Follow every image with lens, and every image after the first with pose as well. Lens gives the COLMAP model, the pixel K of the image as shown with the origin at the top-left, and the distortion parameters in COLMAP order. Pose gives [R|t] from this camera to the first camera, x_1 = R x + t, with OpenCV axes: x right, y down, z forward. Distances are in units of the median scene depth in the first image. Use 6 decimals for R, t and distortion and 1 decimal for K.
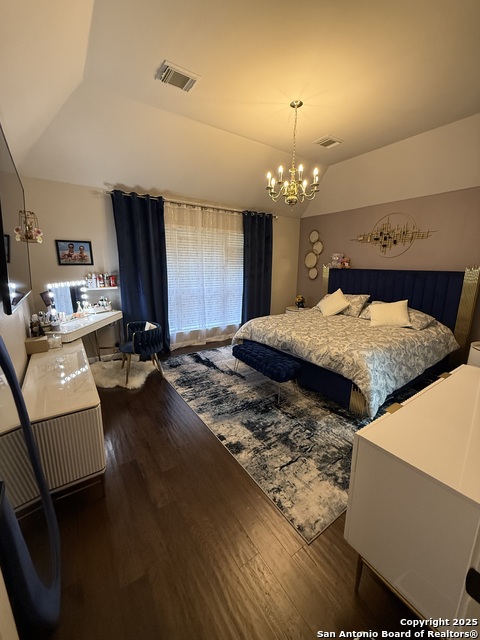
lens RADIAL K [[254.8, 0, 243.0], [0, 254.8, 317.4], [0, 0, 1]] dist [-0.000182, -0.000022]
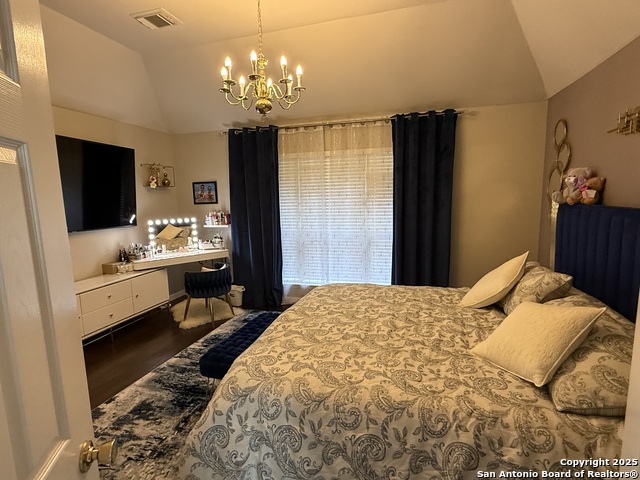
lens RADIAL K [[335.7, 0, 320.9], [0, 335.7, 241.0], [0, 0, 1]] dist [-0.007073, -0.000248]
pose [[0.626930, 0.080835, -0.774870, 0.767650], [-0.131585, 0.991300, -0.003049, -0.106296], [0.767883, 0.103873, 0.632113, 0.480551]]
